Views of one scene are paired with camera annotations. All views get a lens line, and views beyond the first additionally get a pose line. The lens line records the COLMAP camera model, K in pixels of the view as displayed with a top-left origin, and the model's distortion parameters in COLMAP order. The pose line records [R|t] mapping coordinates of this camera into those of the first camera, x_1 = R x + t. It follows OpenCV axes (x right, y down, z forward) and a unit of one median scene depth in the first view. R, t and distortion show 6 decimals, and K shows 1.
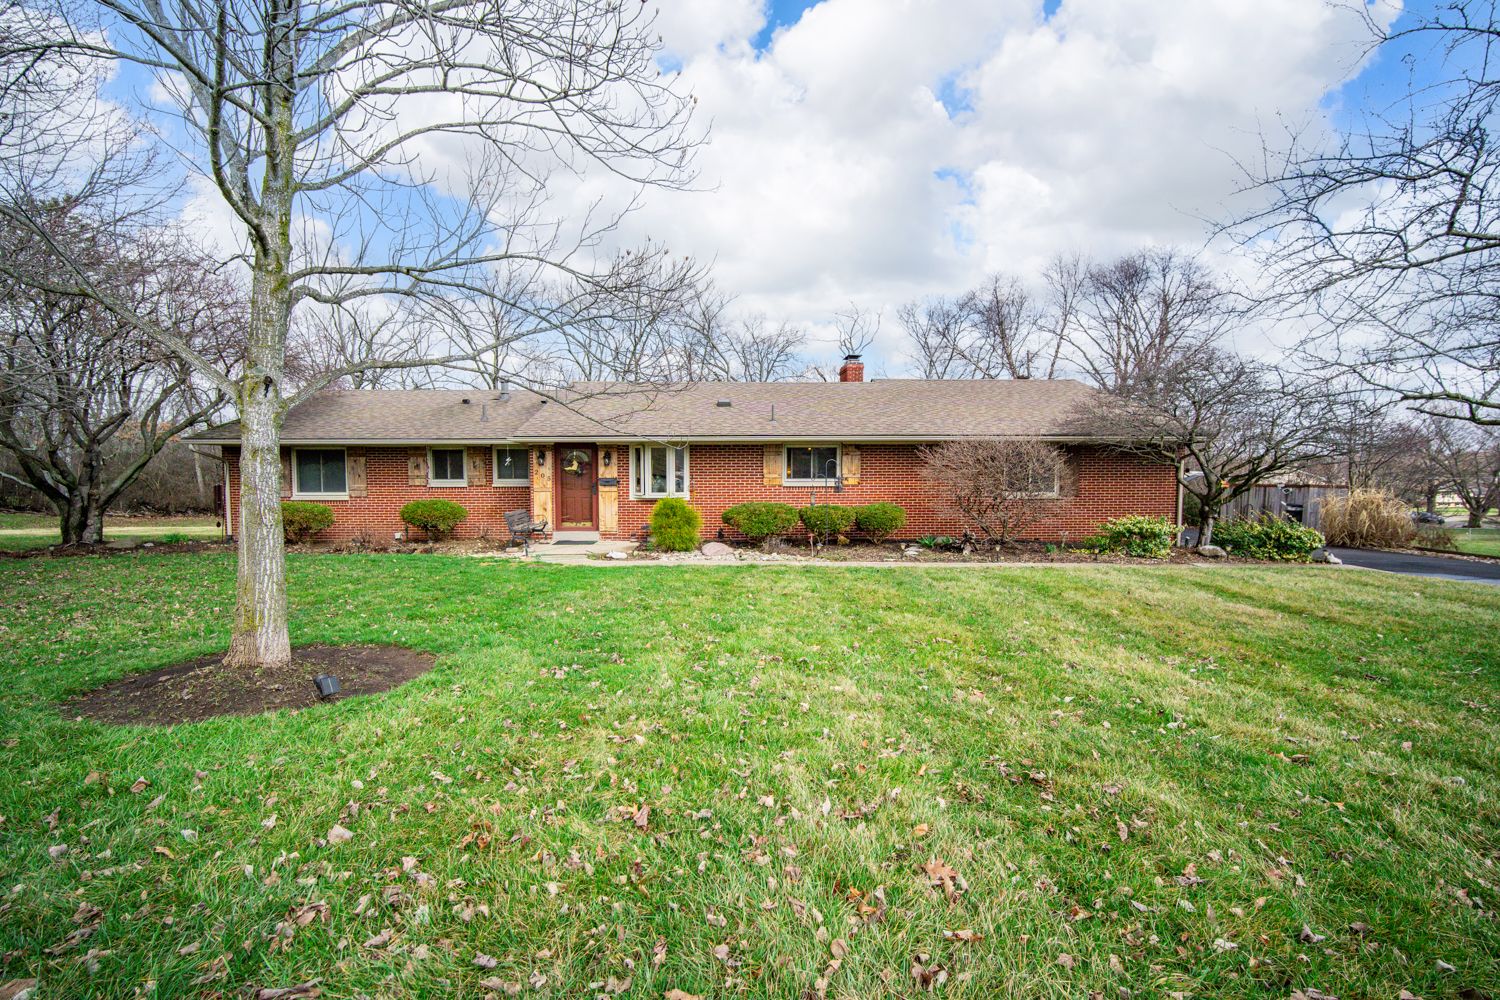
lens RADIAL K [[667.1, 0, 751.0], [0, 667.1, 499.3], [0, 0, 1]] dist [-0.009118, 0.002489]
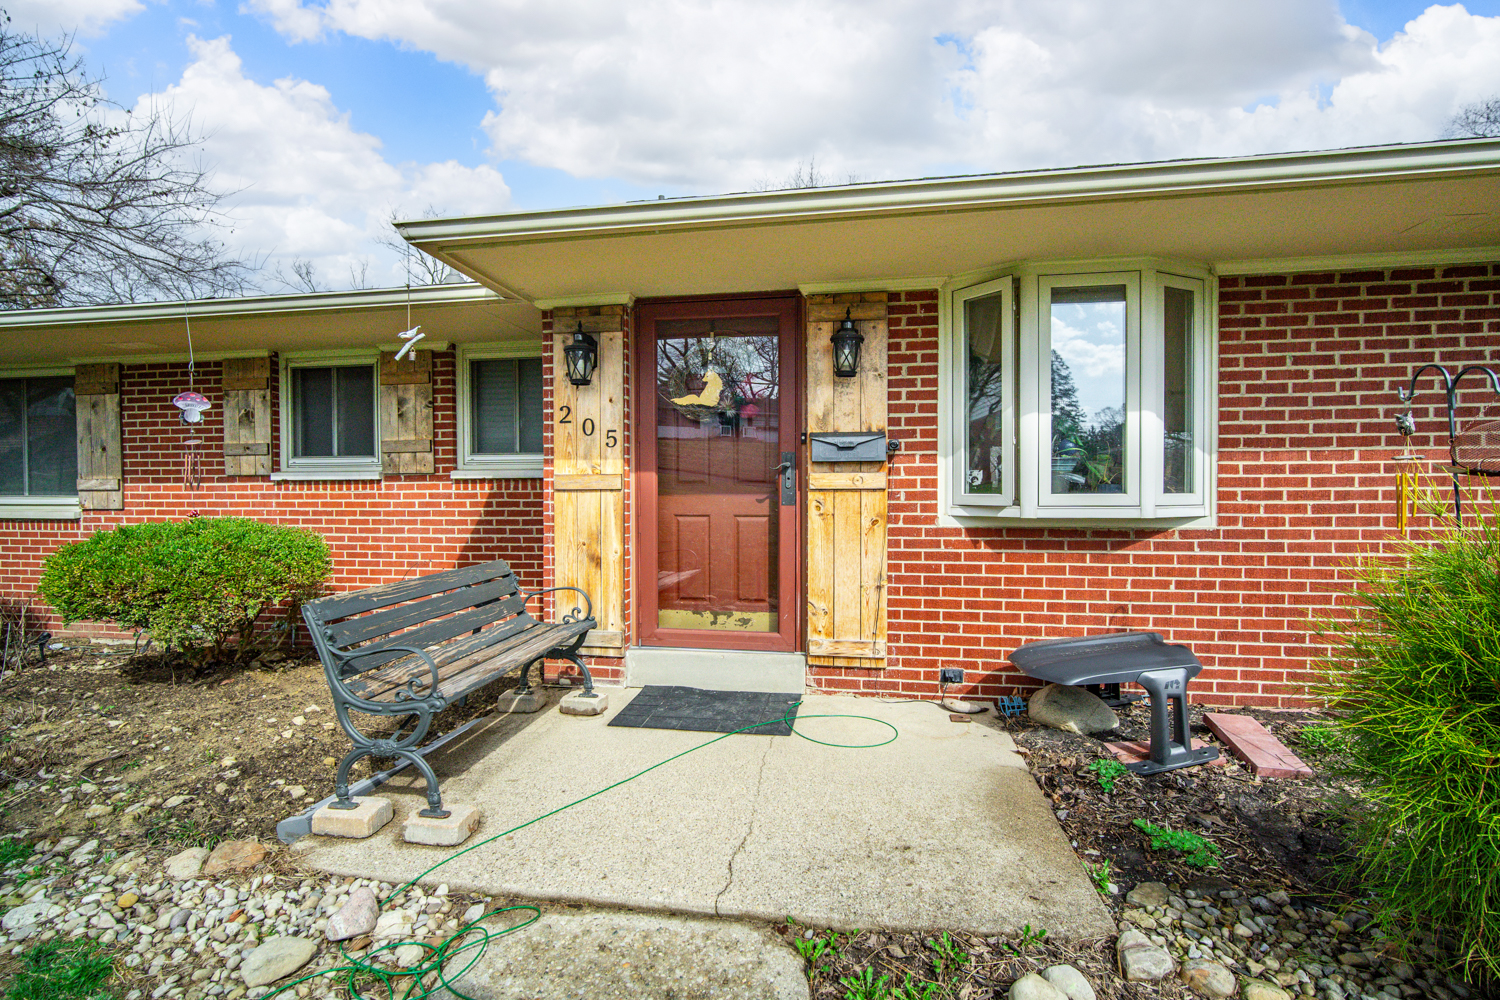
lens RADIAL K [[667.1, 0, 749.6], [0, 667.1, 500.1], [0, 0, 1]] dist [-0.009118, 0.002489]
pose [[0.984311, 0.001365, -0.176437, -0.205866], [-0.006694, 0.999539, -0.029613, -0.000640], [0.176316, 0.030329, 0.983866, 0.757264]]
